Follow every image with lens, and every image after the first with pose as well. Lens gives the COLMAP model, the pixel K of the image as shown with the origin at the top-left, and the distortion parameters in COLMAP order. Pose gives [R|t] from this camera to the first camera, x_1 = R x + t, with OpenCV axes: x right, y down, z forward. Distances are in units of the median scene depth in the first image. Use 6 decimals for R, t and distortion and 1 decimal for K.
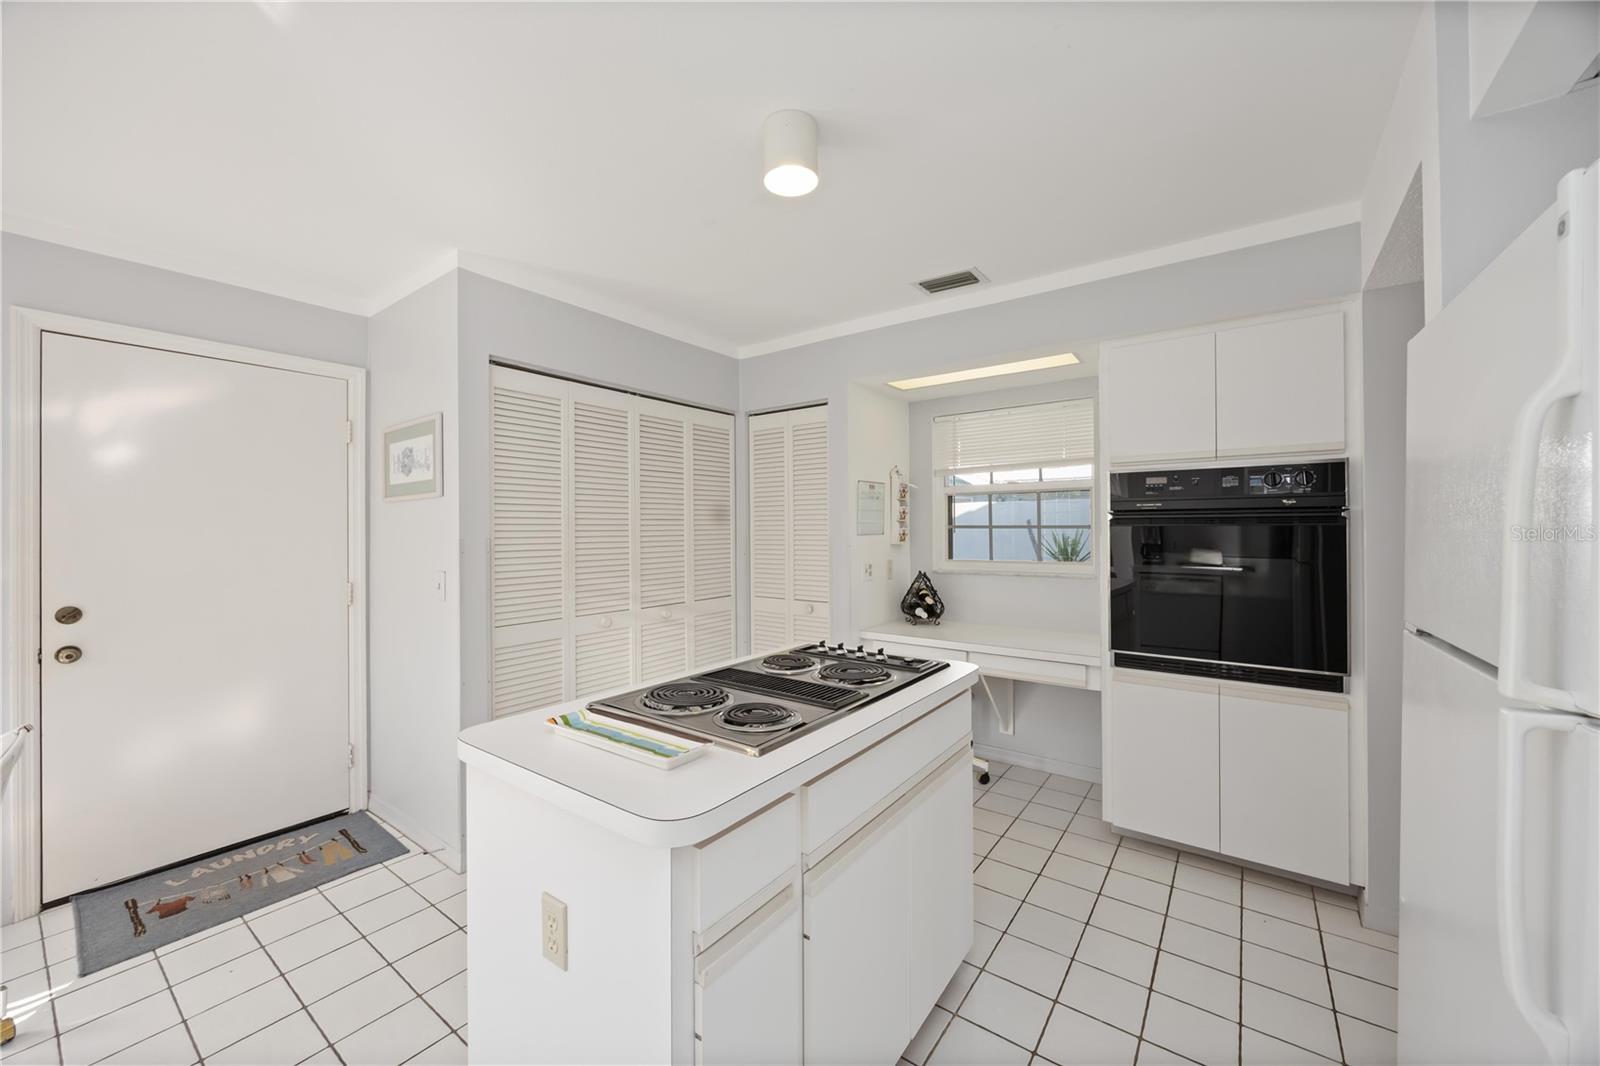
lens RADIAL K [[609.2, 0, 799.9], [0, 609.2, 528.0], [0, 0, 1]] dist [-0.000958, -0.000775]
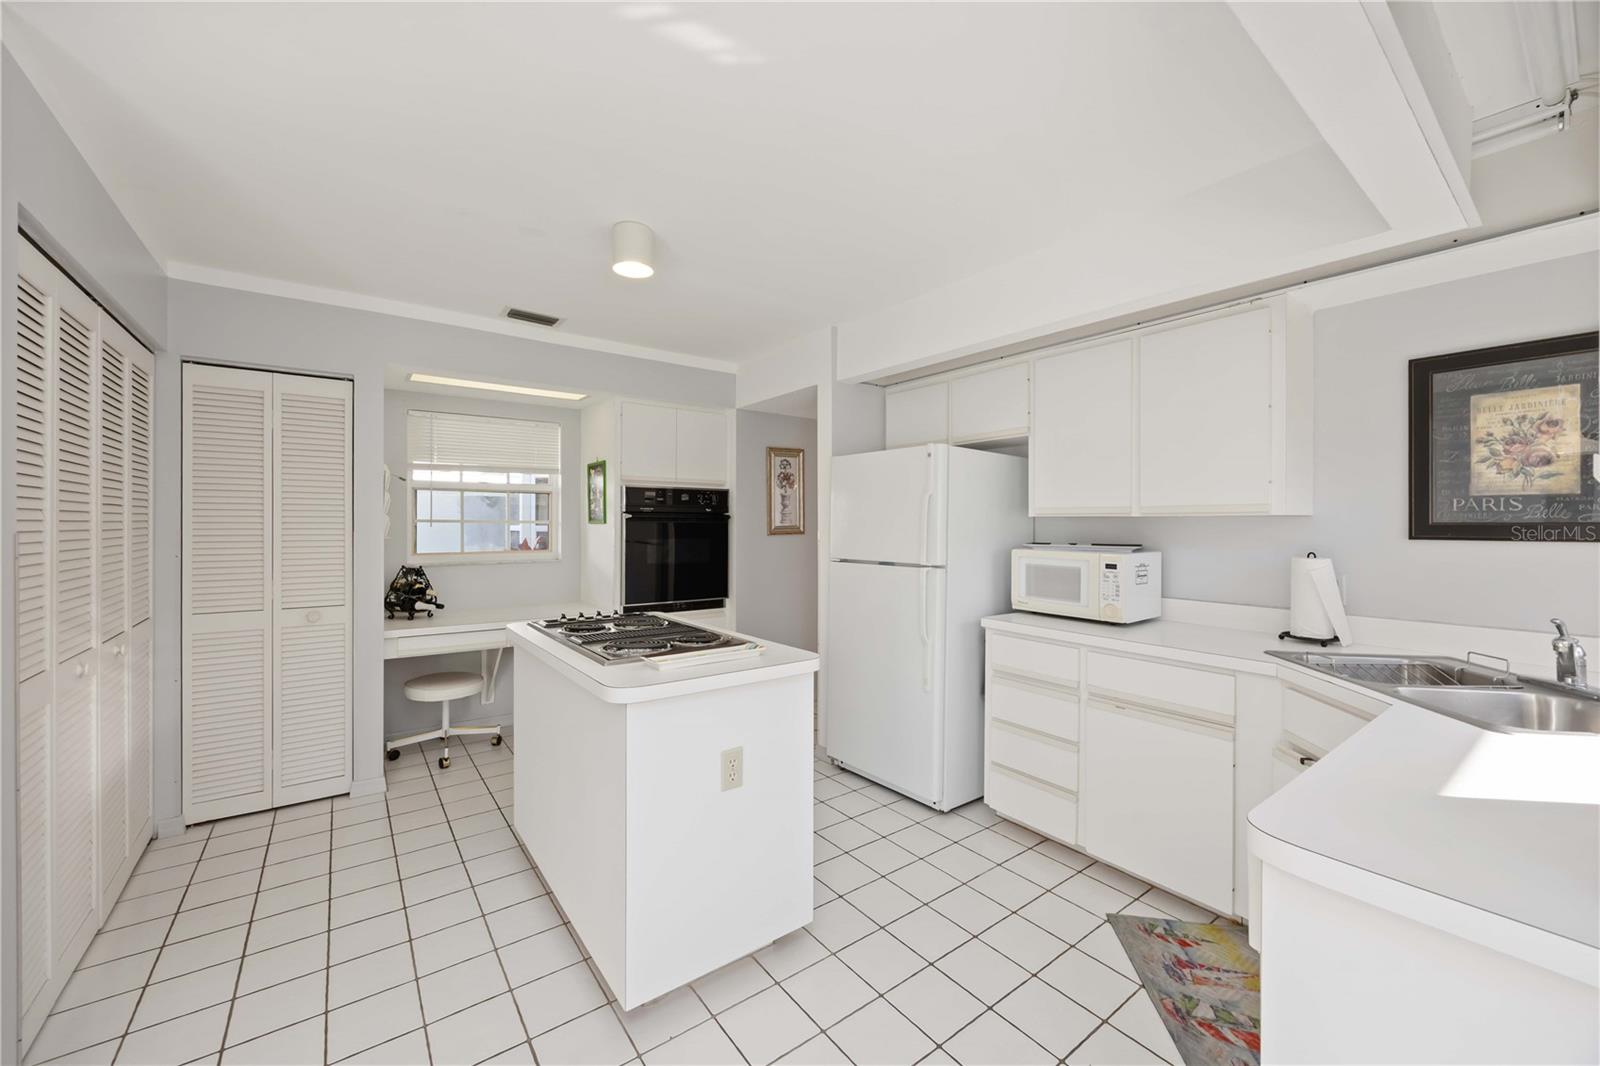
lens RADIAL K [[609.2, 0, 802.3], [0, 609.2, 527.9], [0, 0, 1]] dist [-0.000958, -0.000775]
pose [[0.300272, 0.001123, 0.953853, -0.317797], [-0.004892, 0.999988, 0.000363, 0.003664], [-0.953841, -0.004775, 0.300274, 0.056066]]
